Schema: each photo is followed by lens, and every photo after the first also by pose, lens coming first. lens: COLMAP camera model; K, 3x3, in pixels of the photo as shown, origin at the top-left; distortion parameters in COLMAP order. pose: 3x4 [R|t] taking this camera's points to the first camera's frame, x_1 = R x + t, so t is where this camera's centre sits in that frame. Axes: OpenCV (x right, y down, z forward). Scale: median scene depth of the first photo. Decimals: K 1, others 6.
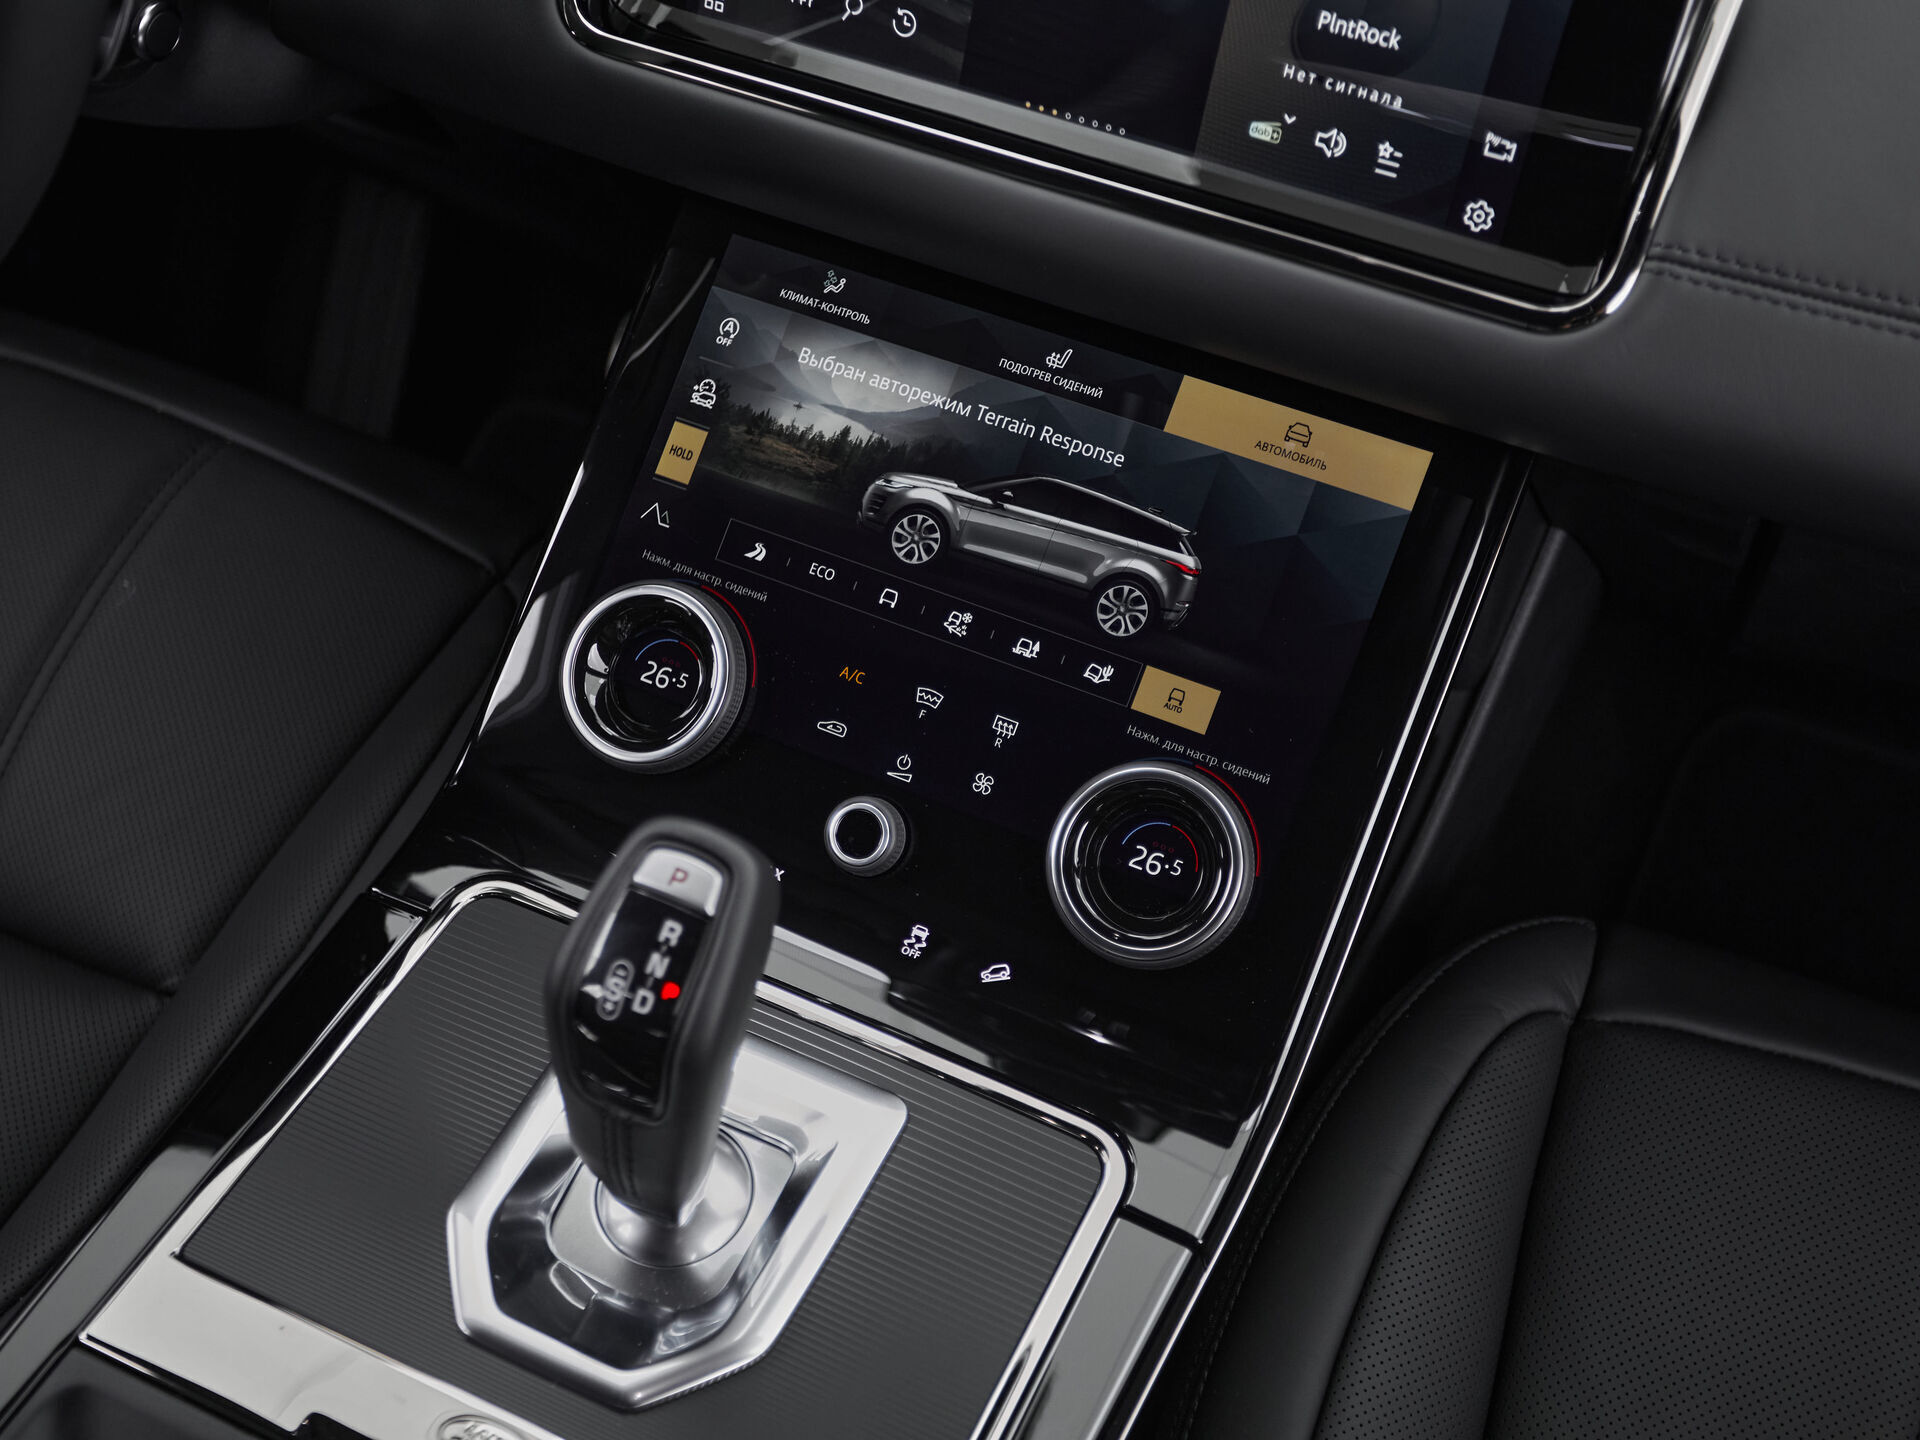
lens RADIAL K [[2309.7, 0, 960.0], [0, 2309.7, 720.0], [0, 0, 1]] dist [0.011473, 0.087961]
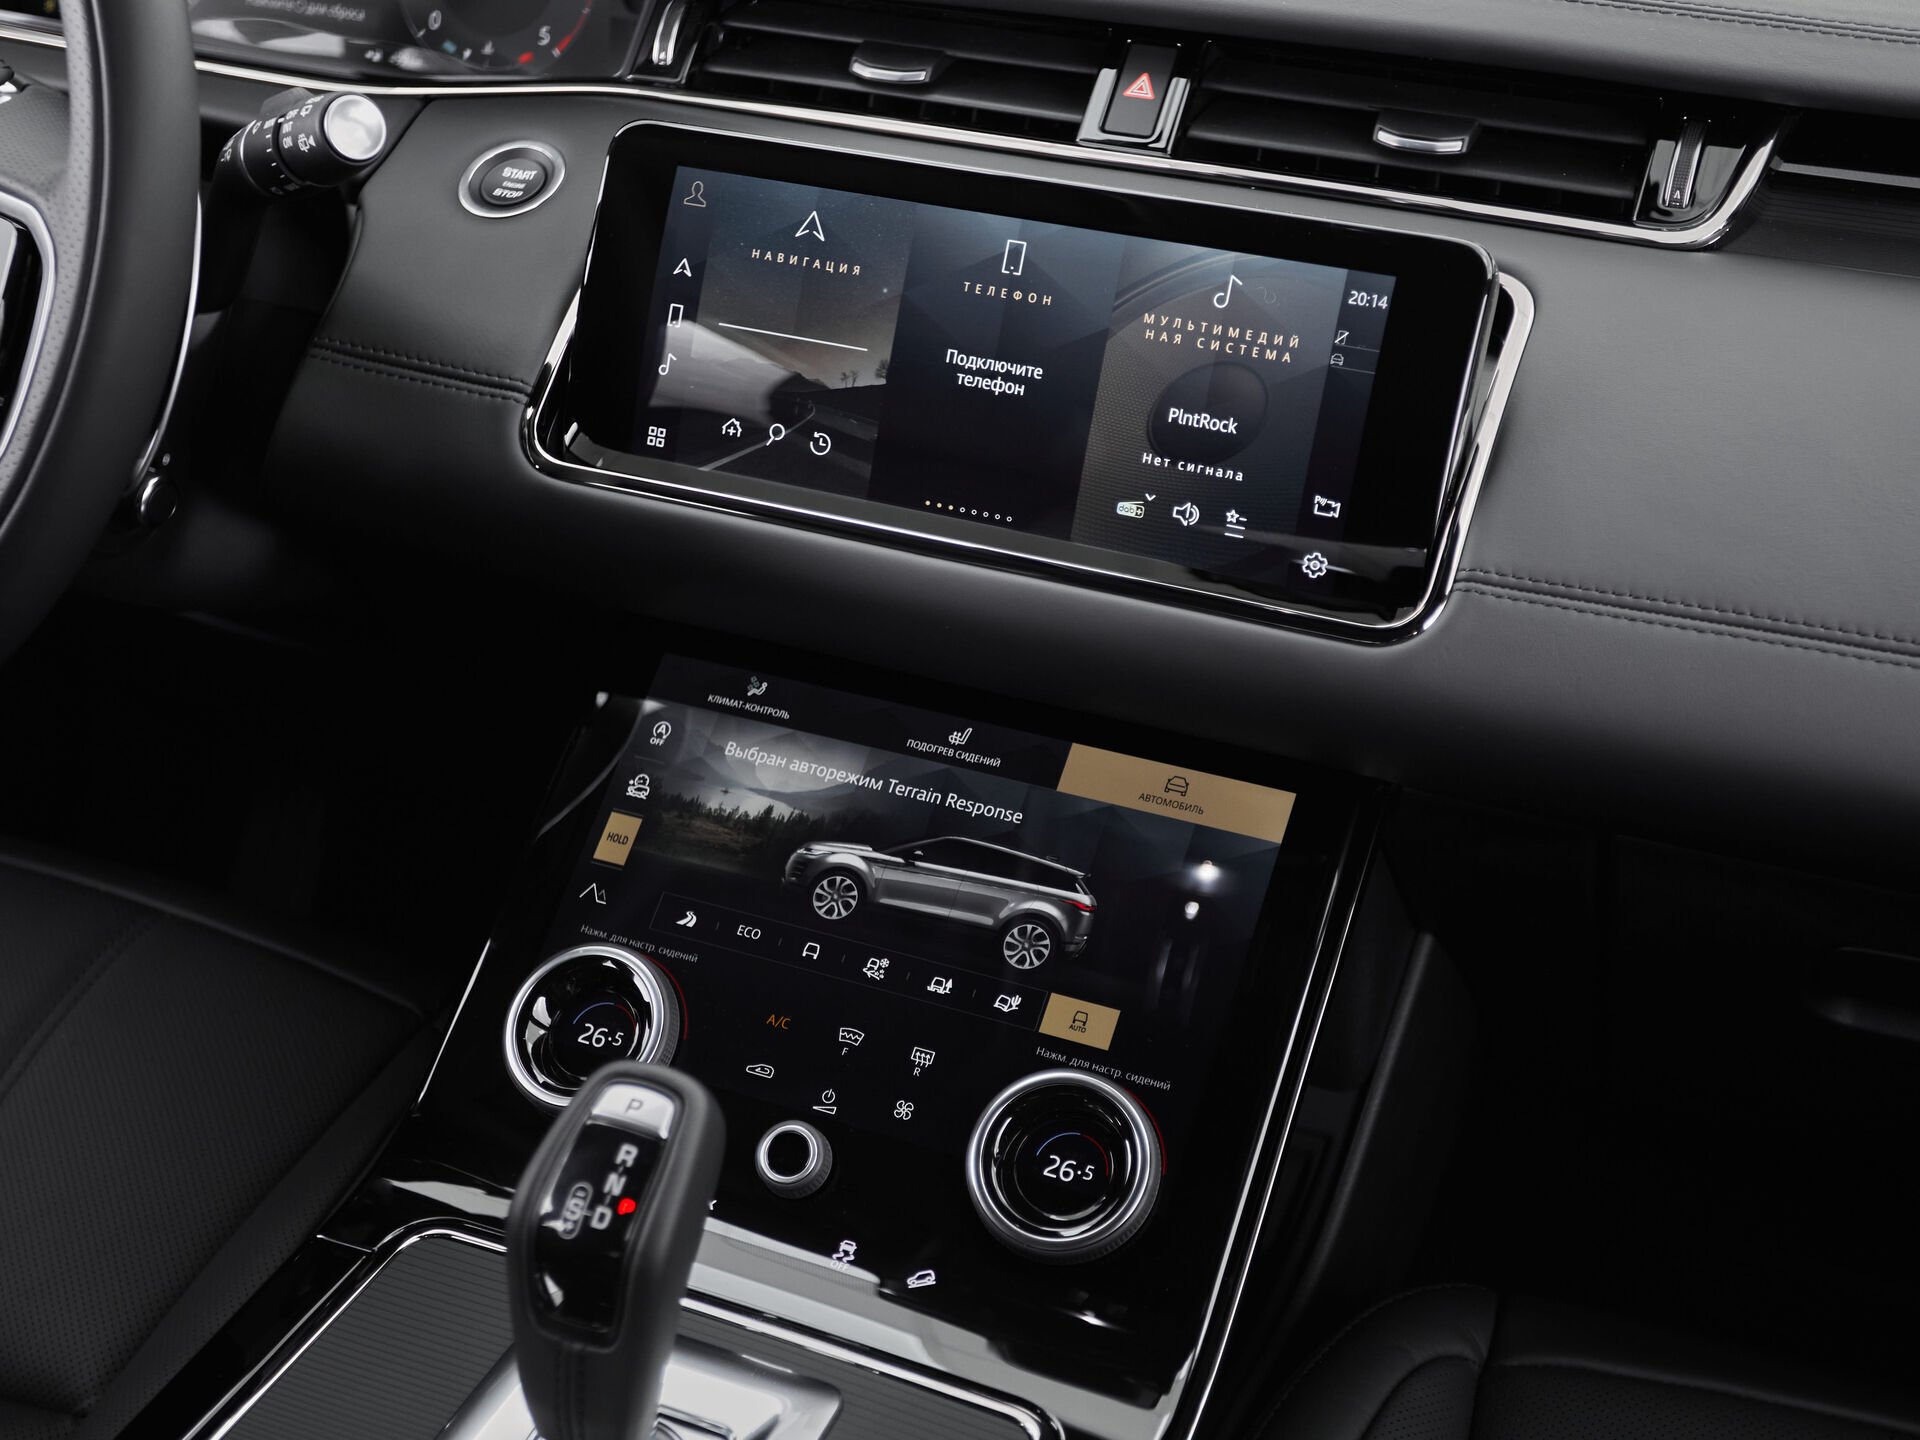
lens RADIAL K [[2509.3, 0, 931.1], [0, 2509.3, 719.9], [0, 0, 1]] dist [0.006815, 0.090169]
pose [[0.998904, -0.018689, 0.042909, -0.023485], [0.031532, 0.946246, -0.321908, 0.228711], [-0.034586, 0.322908, 0.945798, -0.152662]]
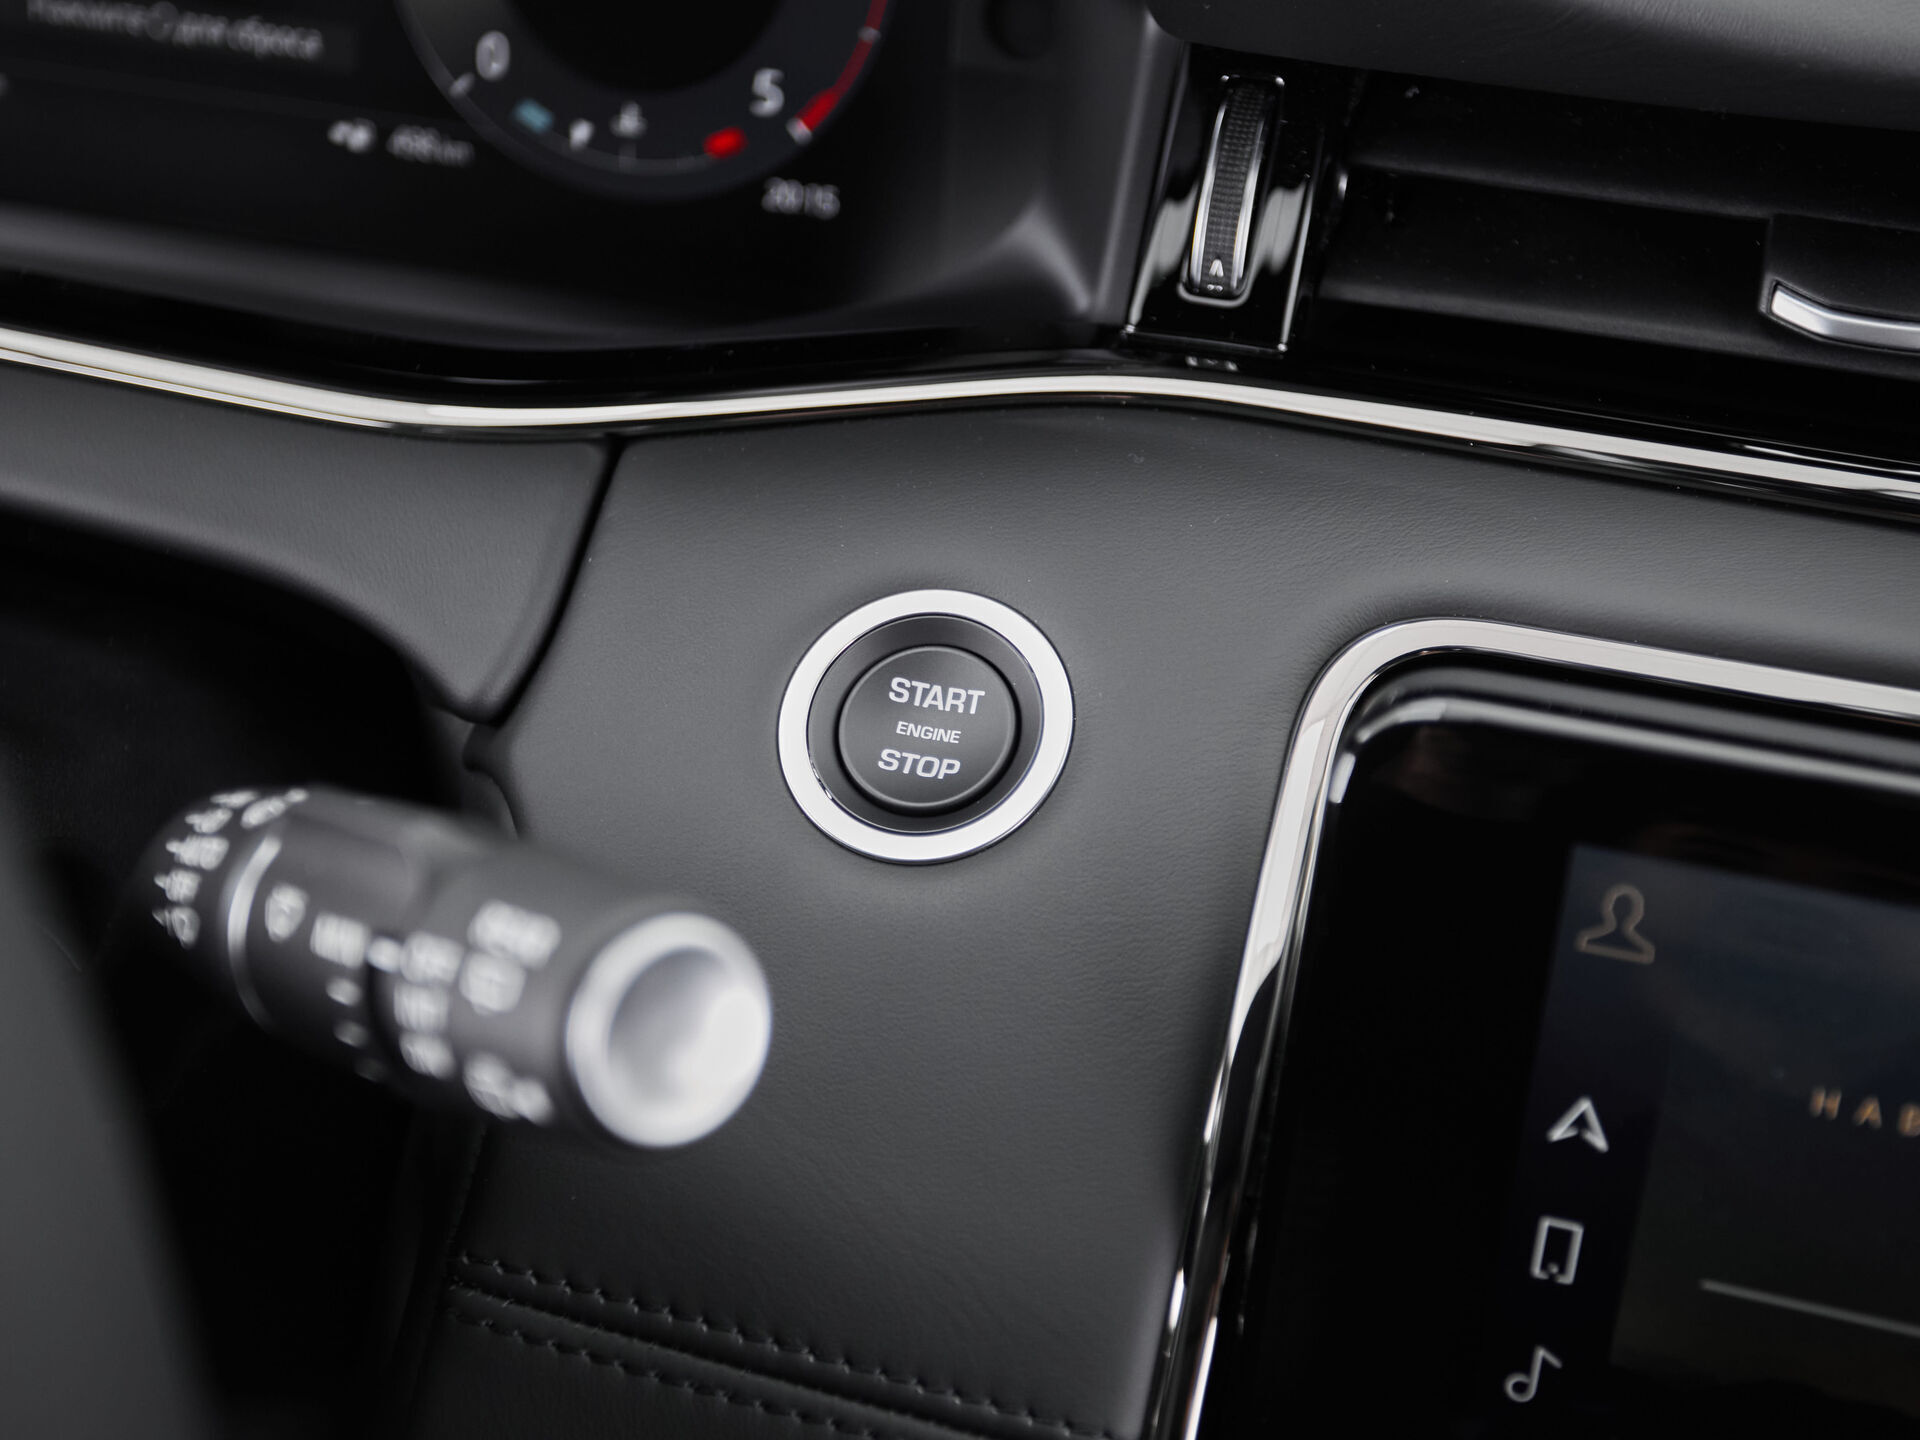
lens RADIAL K [[2617.2, 0, 960.0], [0, 2617.2, 720.0], [0, 0, 1]] dist [0.022845, 0.058158]
pose [[0.986178, -0.124736, 0.109062, -0.227193], [0.138980, 0.981106, -0.134598, -0.394782], [-0.090213, 0.147895, 0.984880, 0.502477]]
